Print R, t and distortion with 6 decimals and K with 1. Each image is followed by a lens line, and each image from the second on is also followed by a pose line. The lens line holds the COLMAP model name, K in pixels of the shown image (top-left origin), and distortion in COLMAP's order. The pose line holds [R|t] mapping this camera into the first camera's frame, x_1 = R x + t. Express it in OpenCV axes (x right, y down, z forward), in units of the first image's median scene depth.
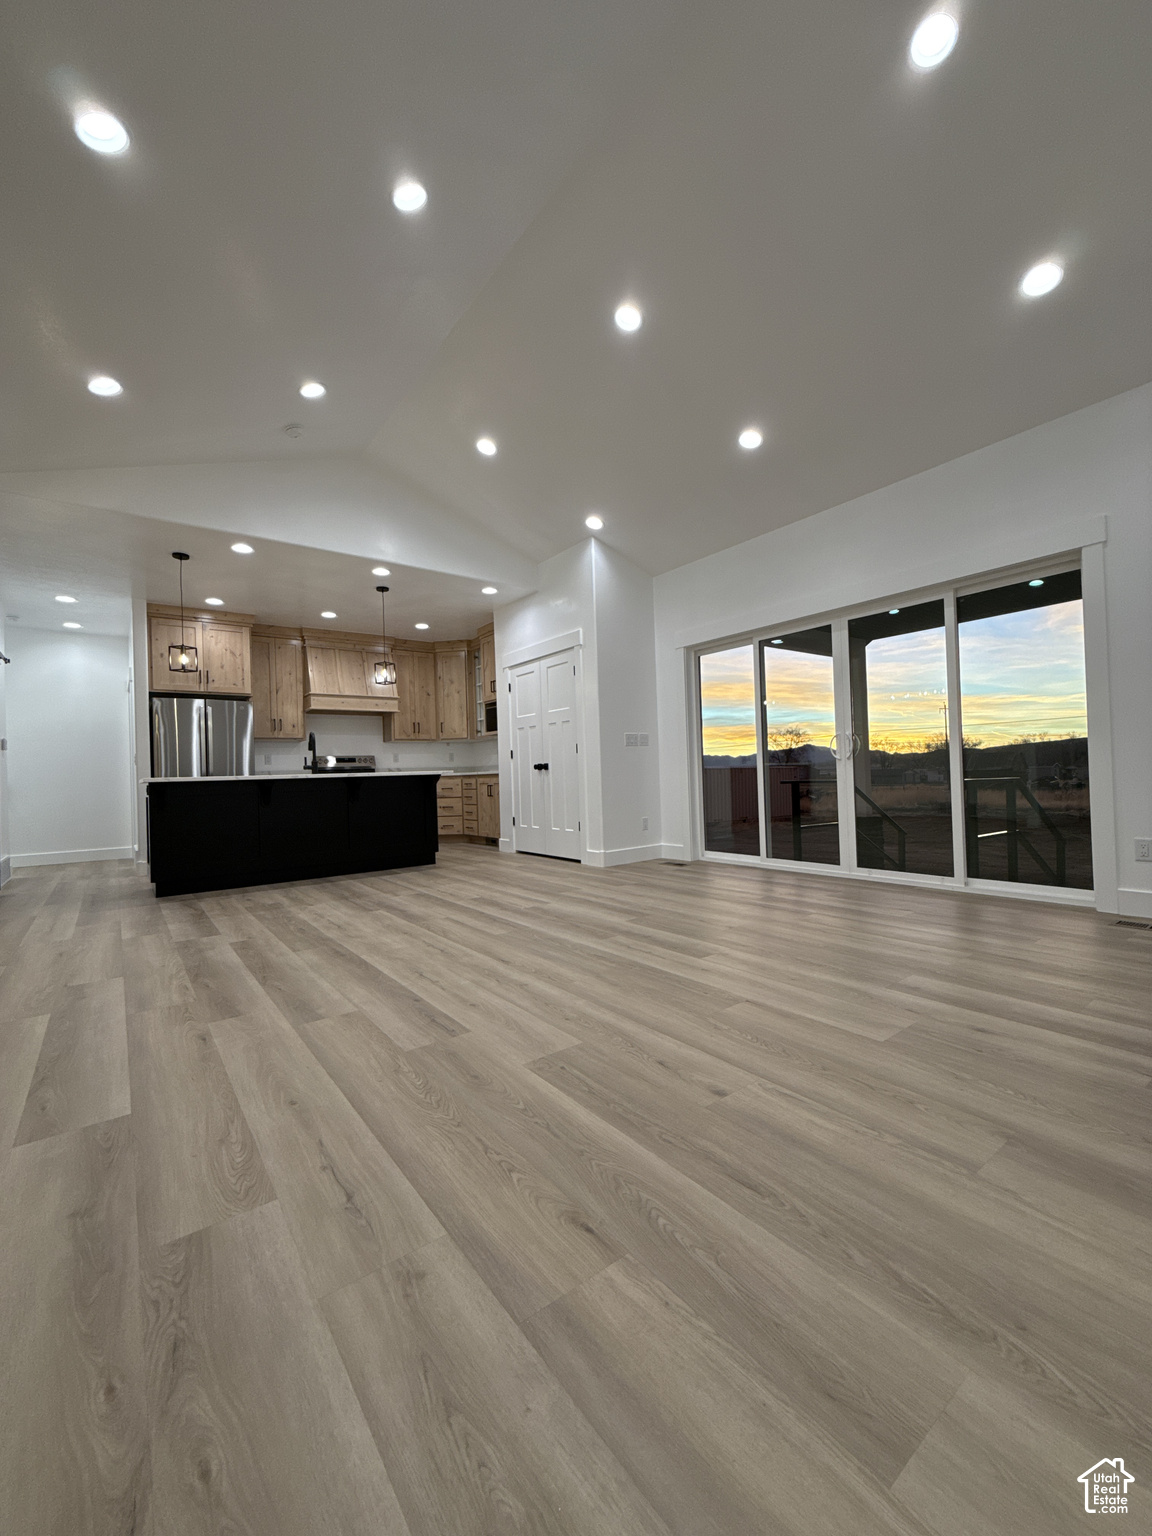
lens RADIAL K [[619.9, 0, 576.0], [0, 619.9, 768.0], [0, 0, 1]] dist [0.000997, 0.000178]
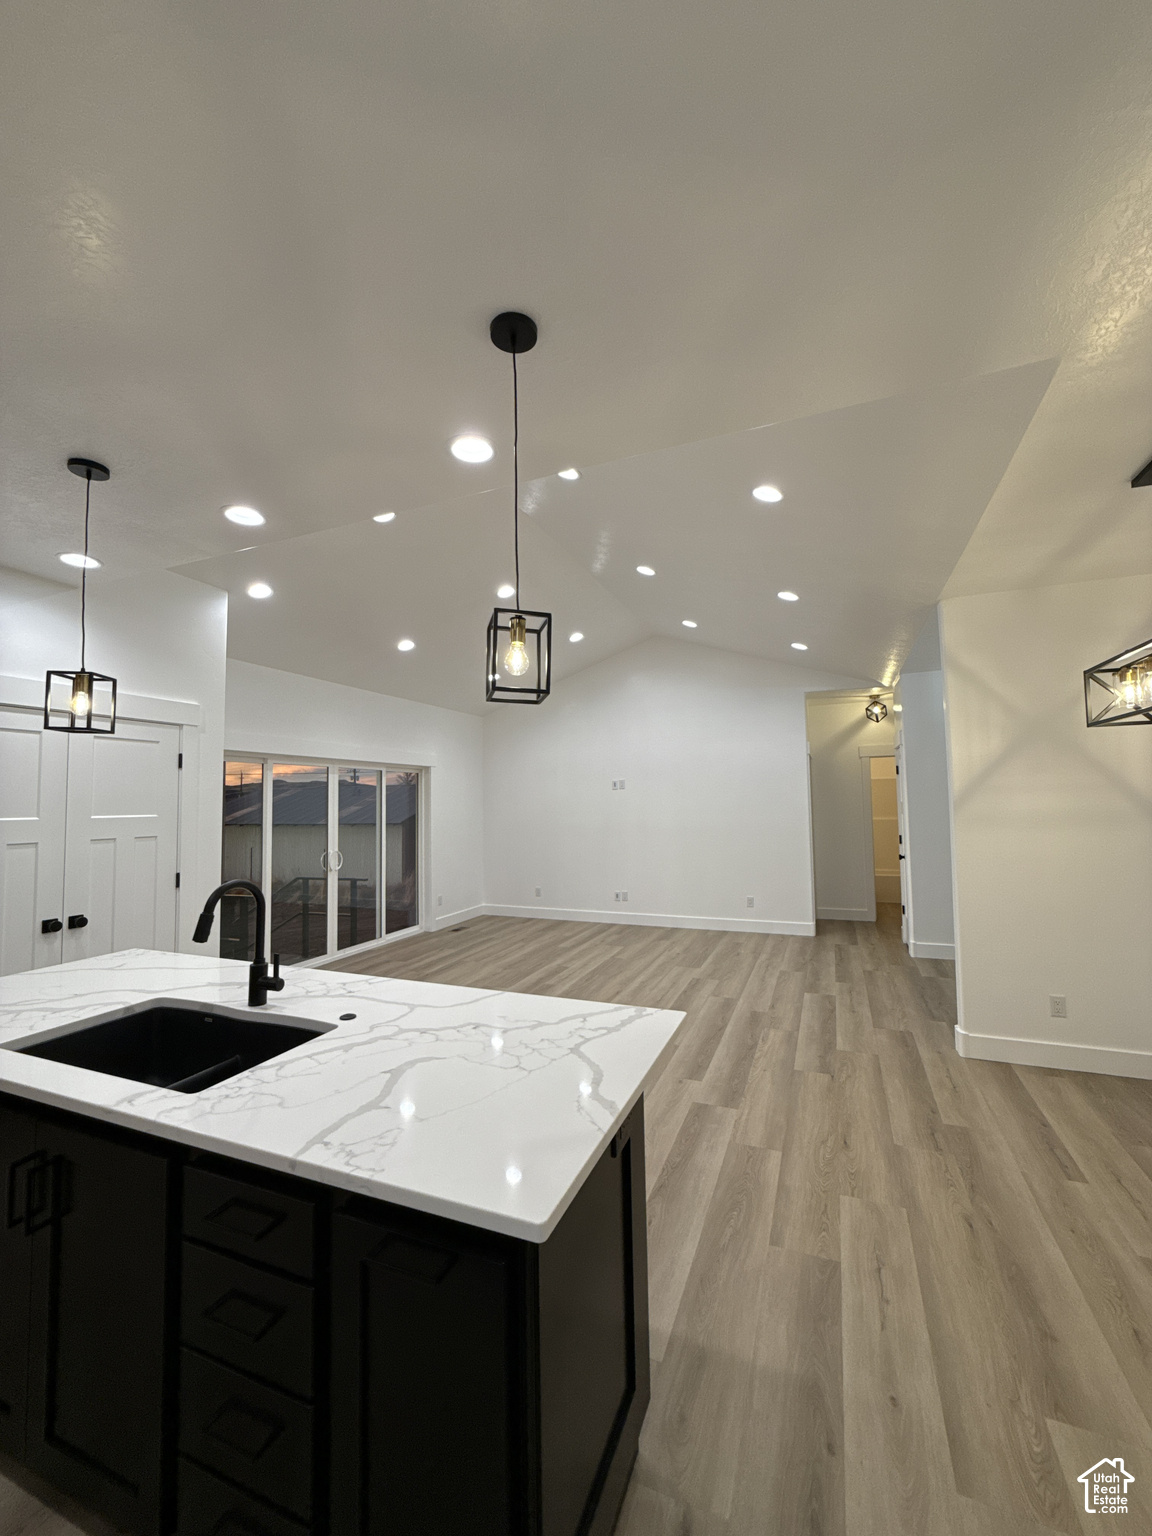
lens RADIAL K [[619.9, 0, 576.0], [0, 619.9, 768.0], [0, 0, 1]] dist [0.000997, 0.000178]
pose [[-0.512511, 0.090007, 0.853950, -1.649143], [0.021852, 0.995536, -0.091816, -0.167747], [-0.858403, -0.028396, -0.512190, 2.062665]]
